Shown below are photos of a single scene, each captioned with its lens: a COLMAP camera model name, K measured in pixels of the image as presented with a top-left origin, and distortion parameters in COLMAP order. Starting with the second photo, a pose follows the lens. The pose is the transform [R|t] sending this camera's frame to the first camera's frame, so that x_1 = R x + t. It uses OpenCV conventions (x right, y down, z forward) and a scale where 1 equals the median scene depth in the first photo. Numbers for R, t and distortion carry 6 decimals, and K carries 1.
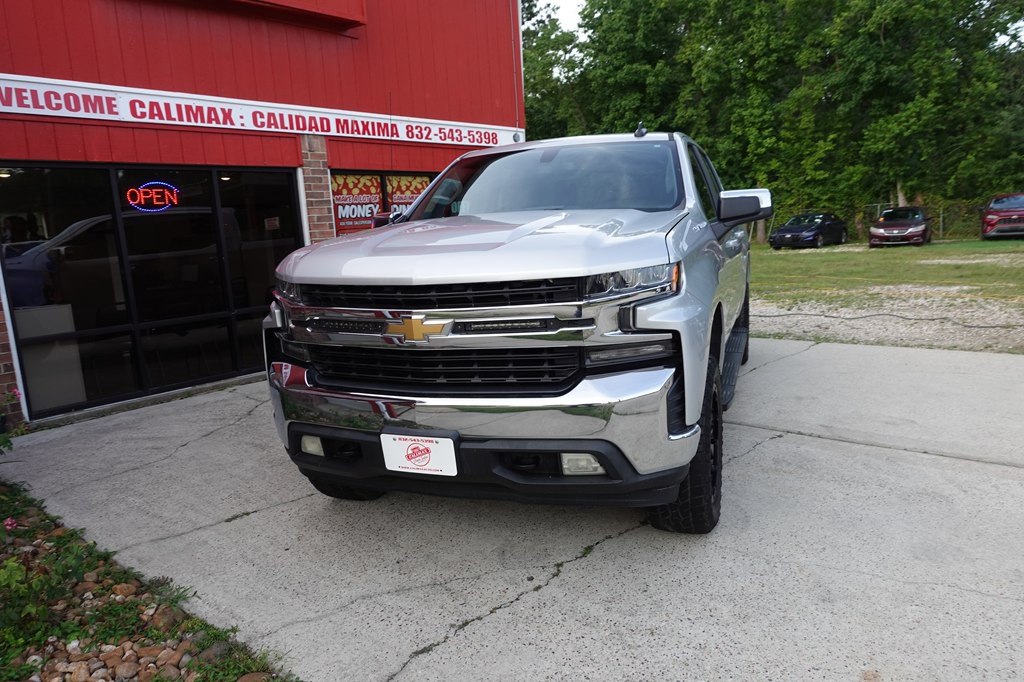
lens RADIAL K [[704.7, 0, 512.7], [0, 704.7, 345.5], [0, 0, 1]] dist [0.000046, -0.000995]
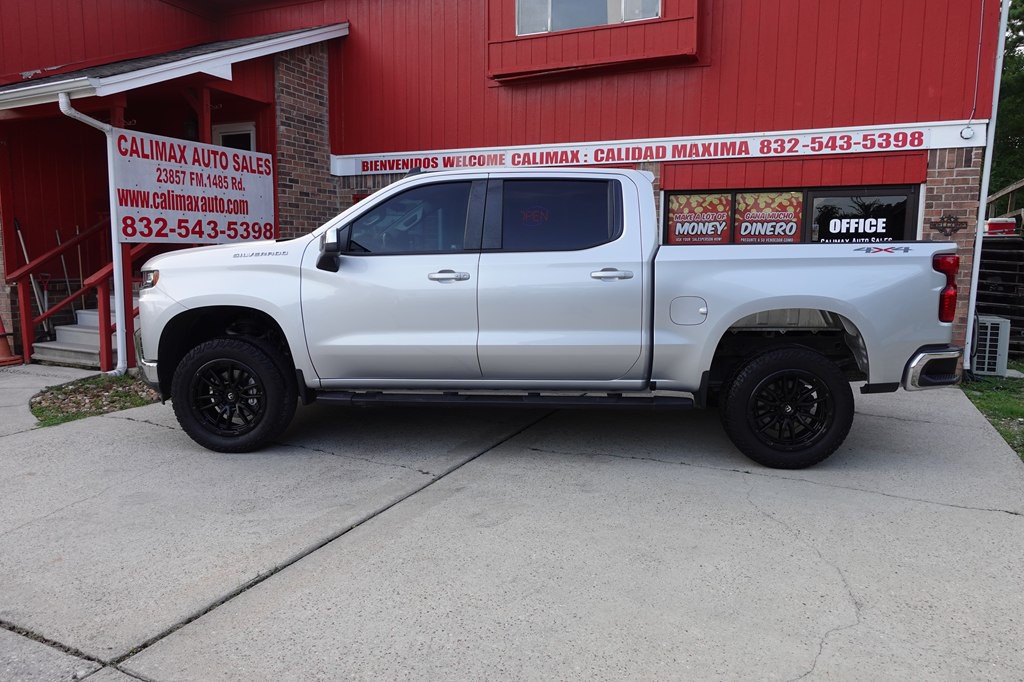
lens RADIAL K [[706.5, 0, 513.9], [0, 706.5, 343.0], [0, 0, 1]] dist [0.000541, -0.001799]
pose [[0.276622, 0.183798, -0.943238, 0.771676], [-0.184287, 0.973468, 0.135643, -0.121799], [0.943143, 0.136305, 0.303154, 0.461400]]
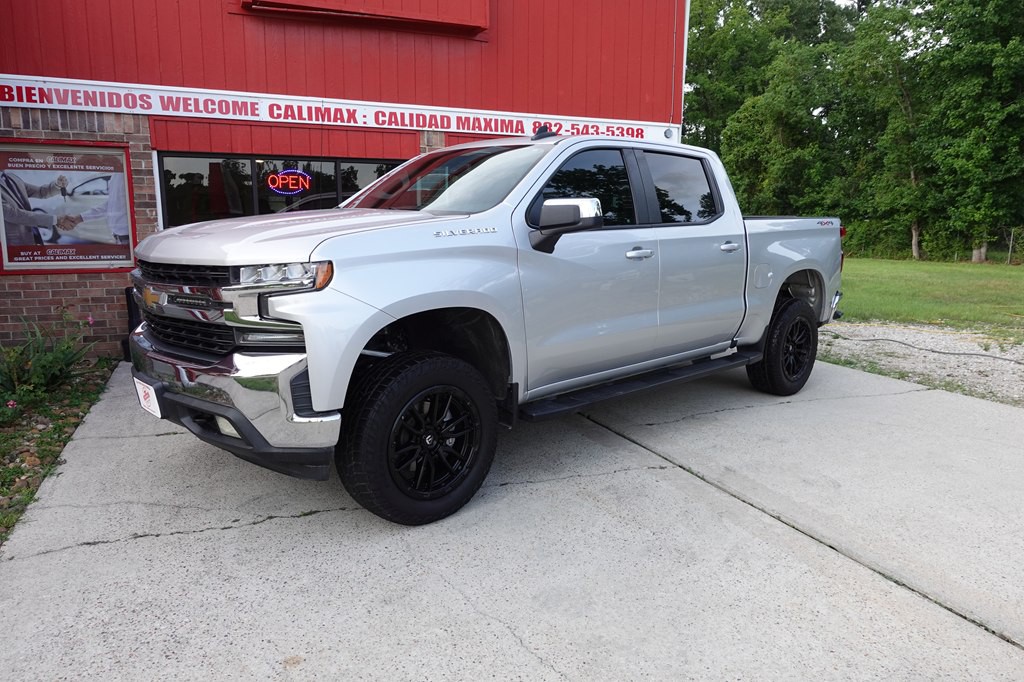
lens RADIAL K [[704.7, 0, 512.7], [0, 704.7, 345.5], [0, 0, 1]] dist [0.000046, -0.000995]
pose [[0.895793, 0.134050, -0.423776, 0.334146], [-0.128592, 0.990825, 0.041600, -0.024813], [0.425464, 0.017229, 0.904811, 0.048326]]
